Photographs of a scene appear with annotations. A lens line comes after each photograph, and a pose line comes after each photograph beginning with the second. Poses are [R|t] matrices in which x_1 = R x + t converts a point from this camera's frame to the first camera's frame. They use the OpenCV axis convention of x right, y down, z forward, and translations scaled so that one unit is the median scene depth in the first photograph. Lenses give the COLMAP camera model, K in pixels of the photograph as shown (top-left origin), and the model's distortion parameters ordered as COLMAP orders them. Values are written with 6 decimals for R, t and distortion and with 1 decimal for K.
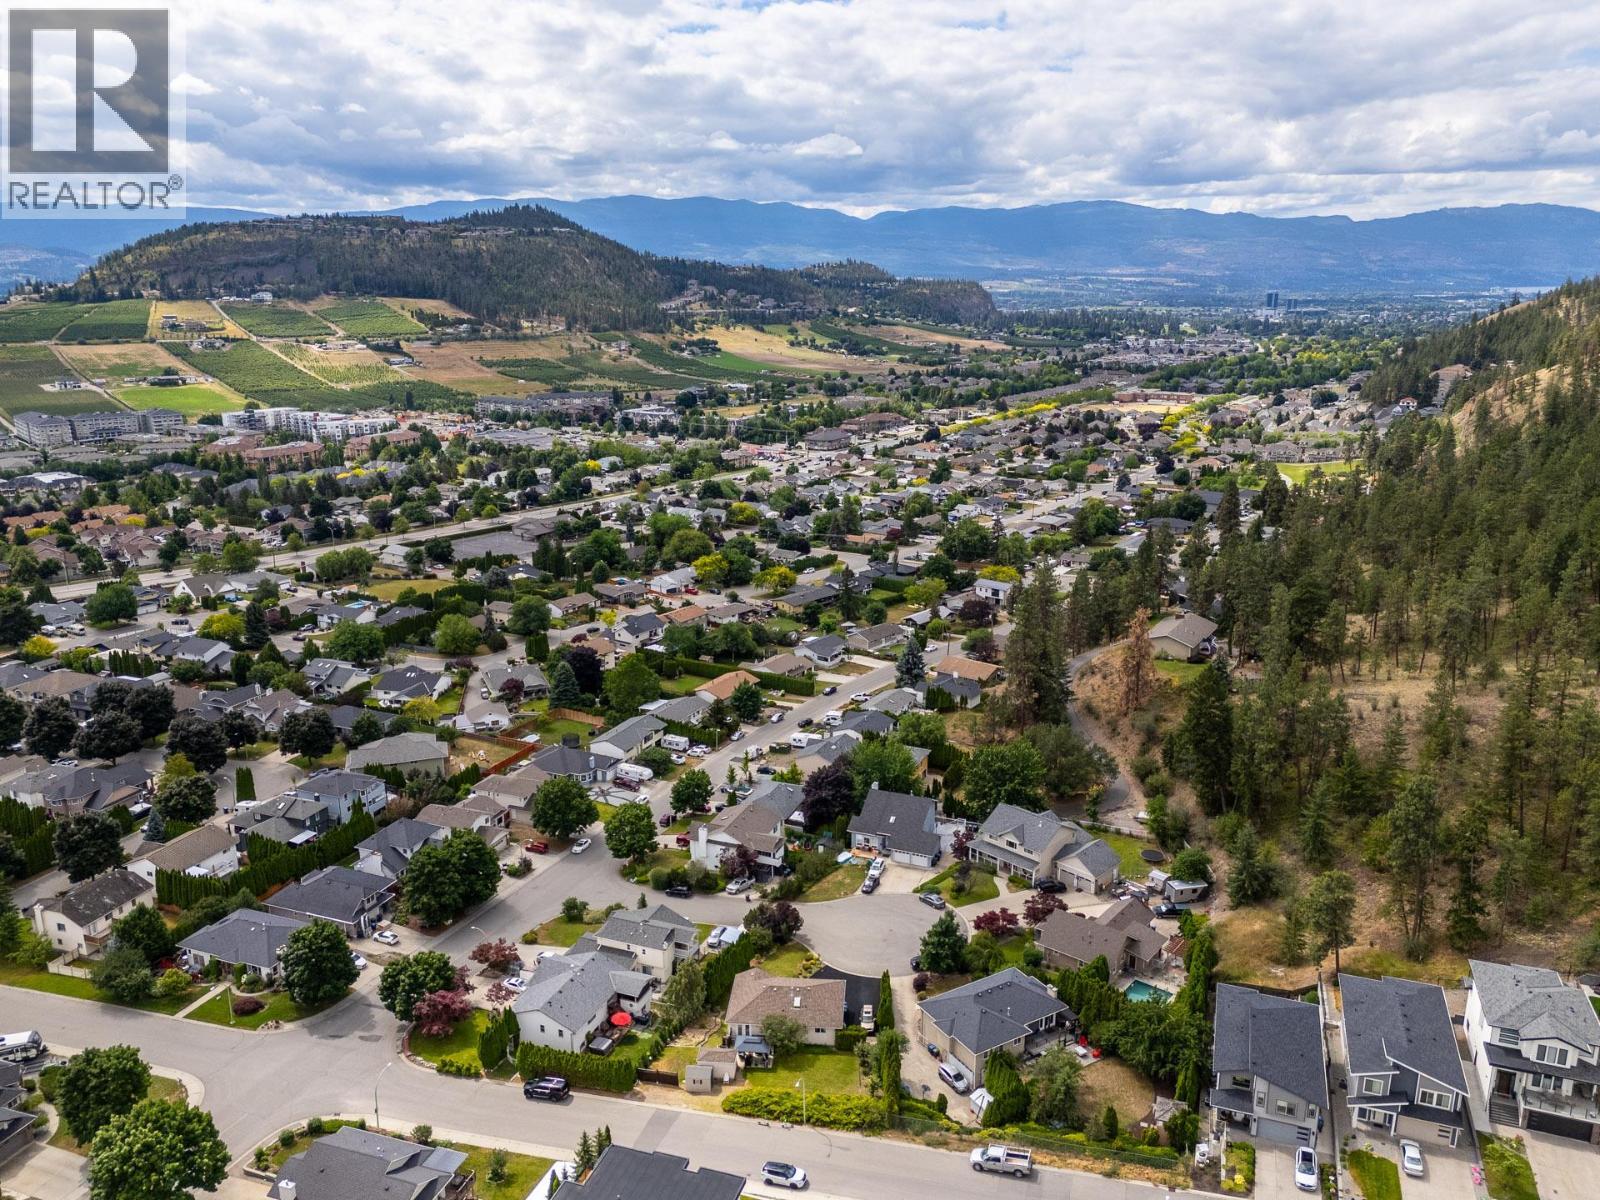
lens RADIAL K [[1179.0, 0, 798.2], [0, 1179.0, 599.5], [0, 0, 1]] dist [0.081955, -0.077291]
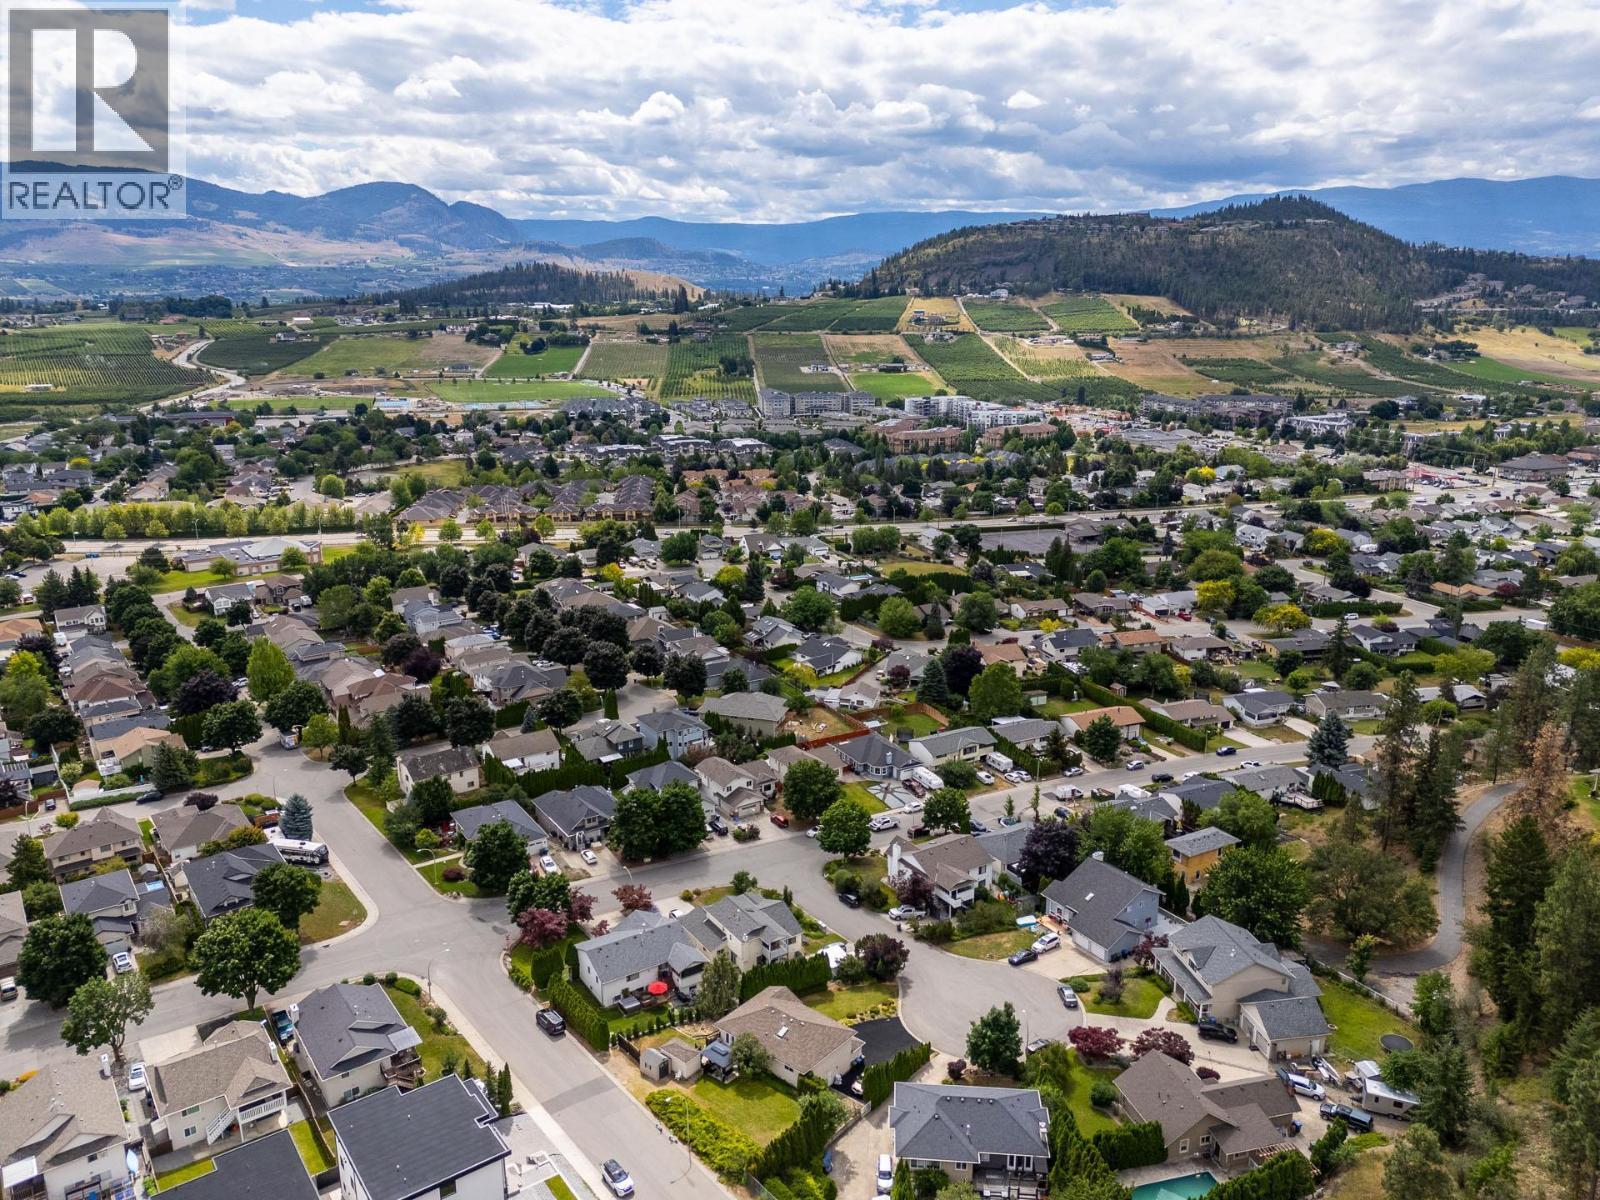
lens RADIAL K [[1182.4, 0, 792.6], [0, 1182.4, 595.8], [0, 0, 1]] dist [0.067164, -0.057345]
pose [[0.814249, 0.154337, -0.559624, 0.051365], [-0.154657, 0.986843, 0.047134, -0.005644], [0.559536, 0.048171, 0.827405, 0.020626]]
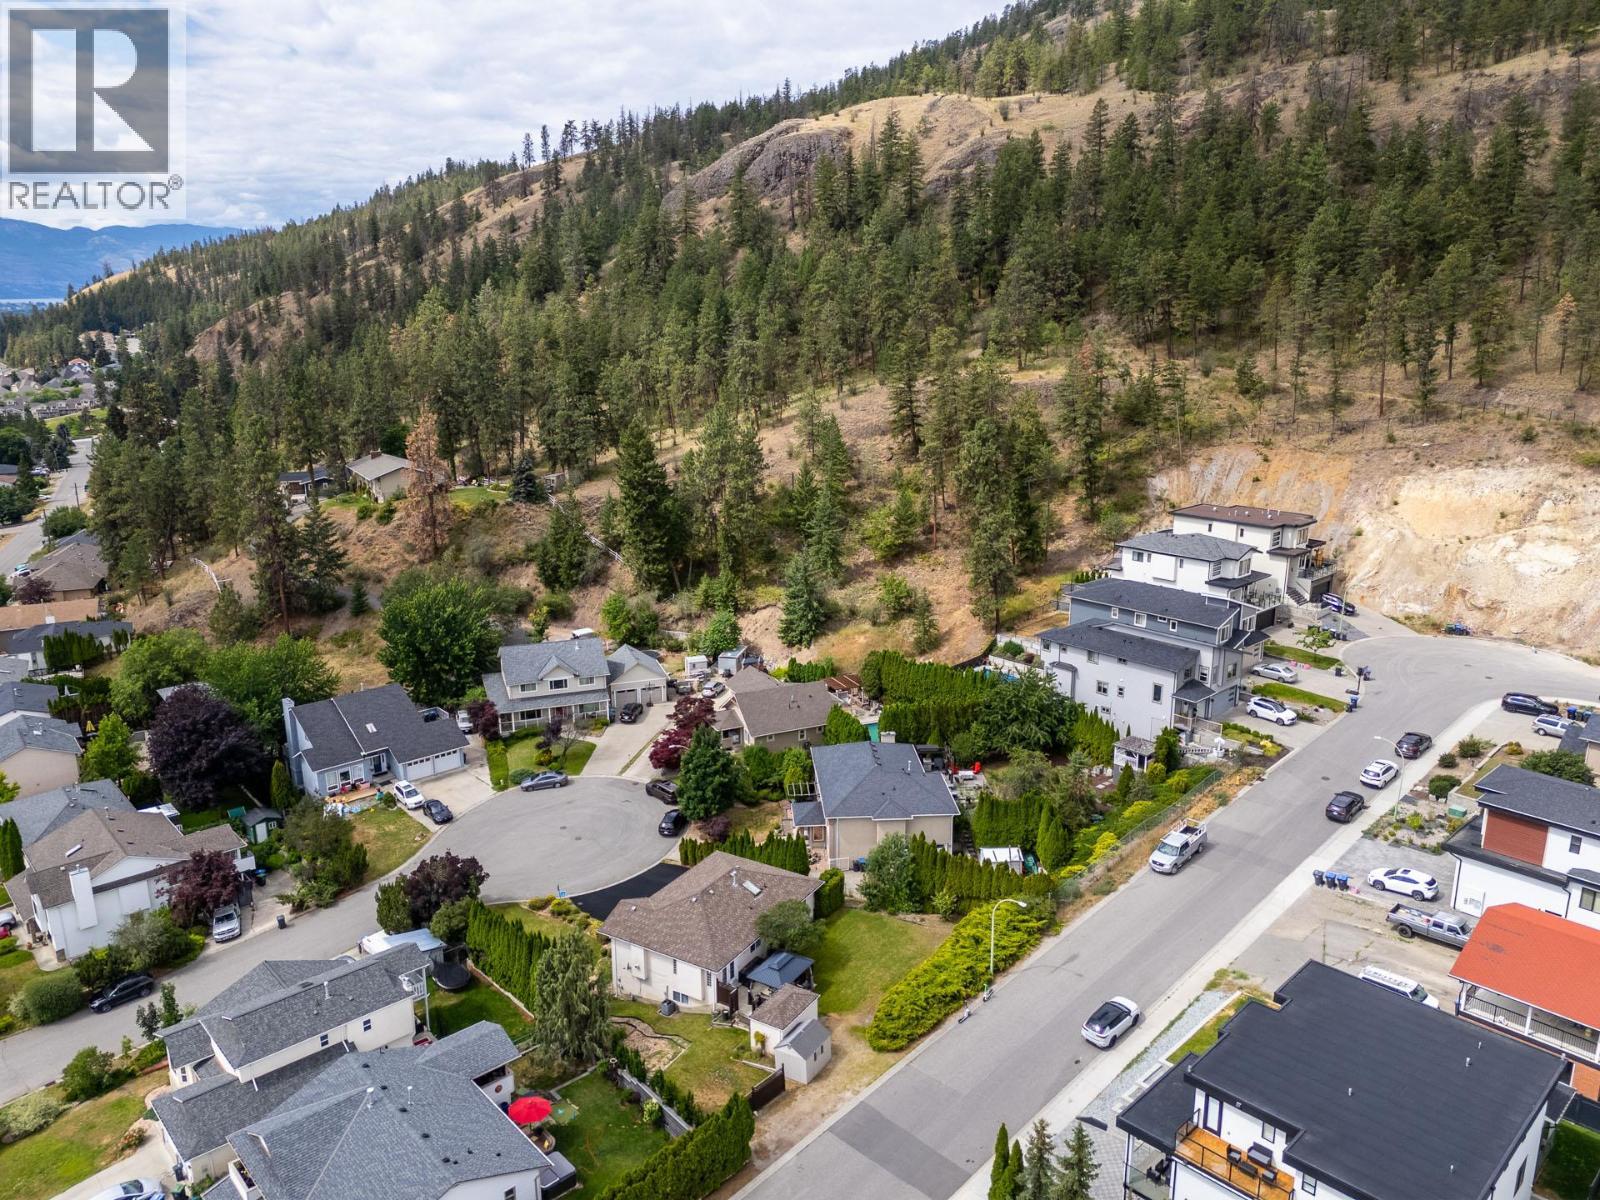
lens RADIAL K [[1182.2, 0, 800.0], [0, 1182.2, 600.0], [0, 0, 1]] dist [0.108948, -0.190678]
pose [[0.451846, -0.229839, 0.861980, -0.049406], [0.240293, 0.961886, 0.130518, 0.013469], [-0.859124, 0.148154, 0.489853, 0.070178]]
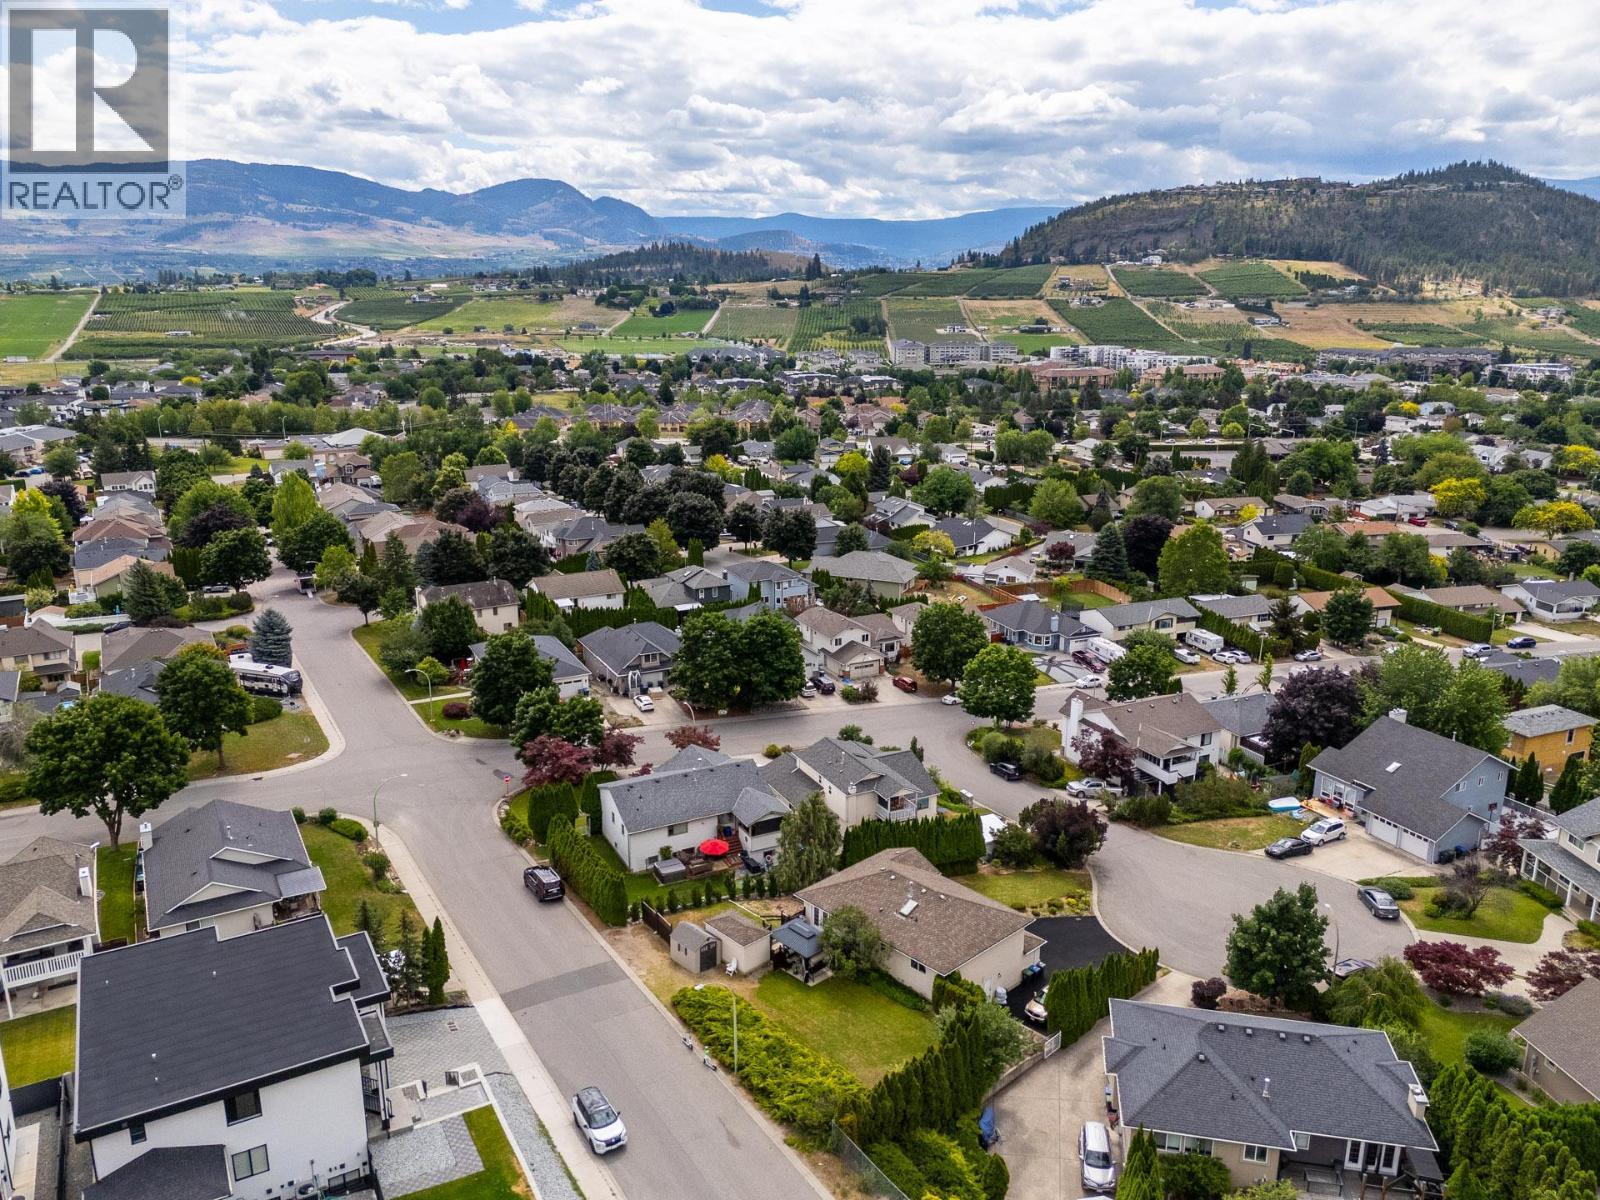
lens RADIAL K [[1182.4, 0, 792.6], [0, 1182.4, 595.8], [0, 0, 1]] dist [0.067164, -0.057345]
pose [[0.745622, 0.180427, -0.641478, 0.031037], [-0.180713, 0.981321, 0.065962, 0.017367], [0.641398, 0.066741, 0.764300, 0.055000]]
